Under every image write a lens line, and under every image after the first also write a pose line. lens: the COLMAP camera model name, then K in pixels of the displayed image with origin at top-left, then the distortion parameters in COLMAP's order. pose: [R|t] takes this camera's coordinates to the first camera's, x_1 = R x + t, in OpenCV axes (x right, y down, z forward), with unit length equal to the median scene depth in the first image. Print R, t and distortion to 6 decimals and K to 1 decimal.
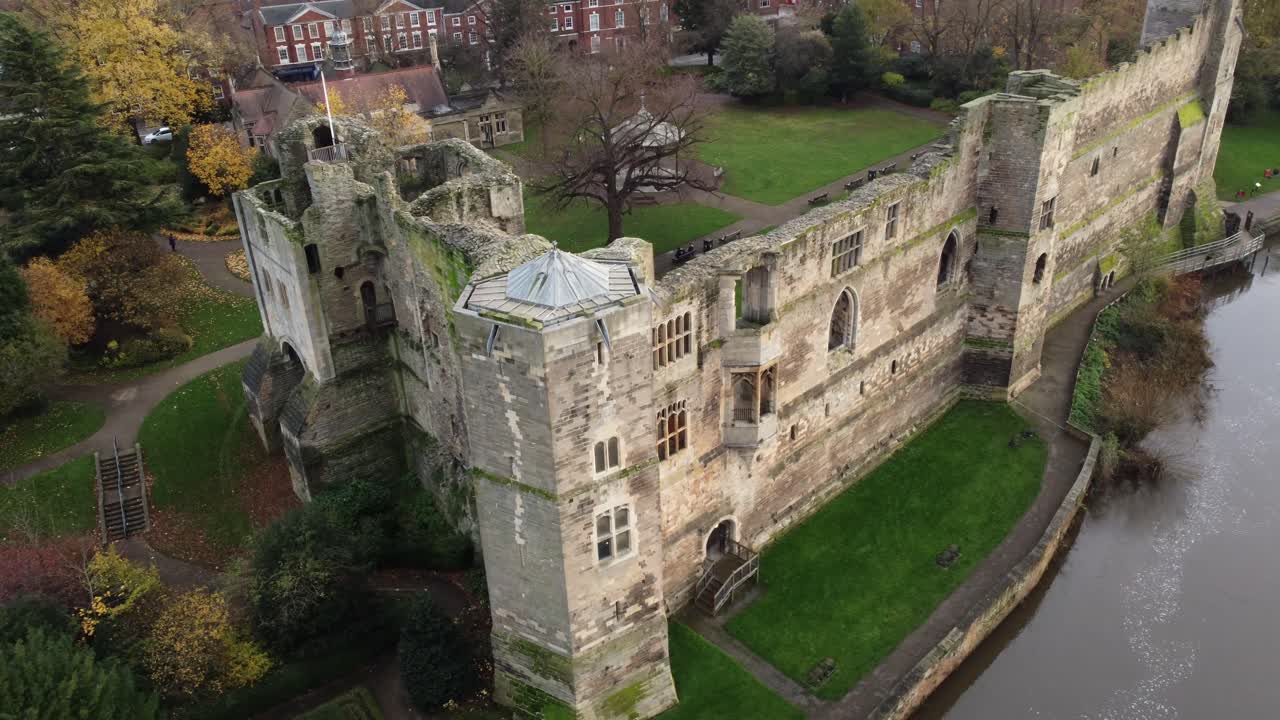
lens RADIAL K [[1014.1, 0, 641.7], [0, 1014.1, 359.4], [0, 0, 1]] dist [-0.003802, -0.011624]
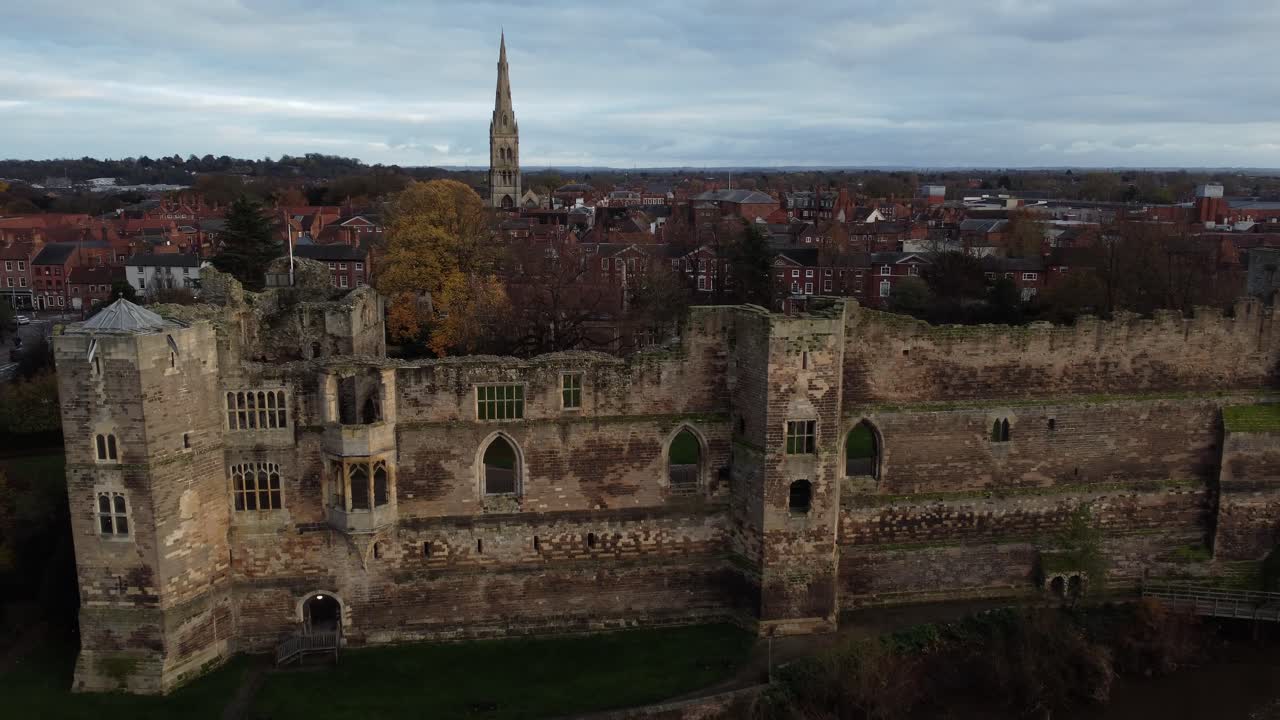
lens RADIAL K [[1014.1, 0, 640.1], [0, 1014.1, 361.9], [0, 0, 1]] dist [-0.003802, -0.011624]
pose [[0.805006, 0.147548, -0.574626, 1.030068], [-0.302829, 0.935088, -0.184135, 0.015071], [0.510157, 0.322243, 0.797433, 0.181939]]
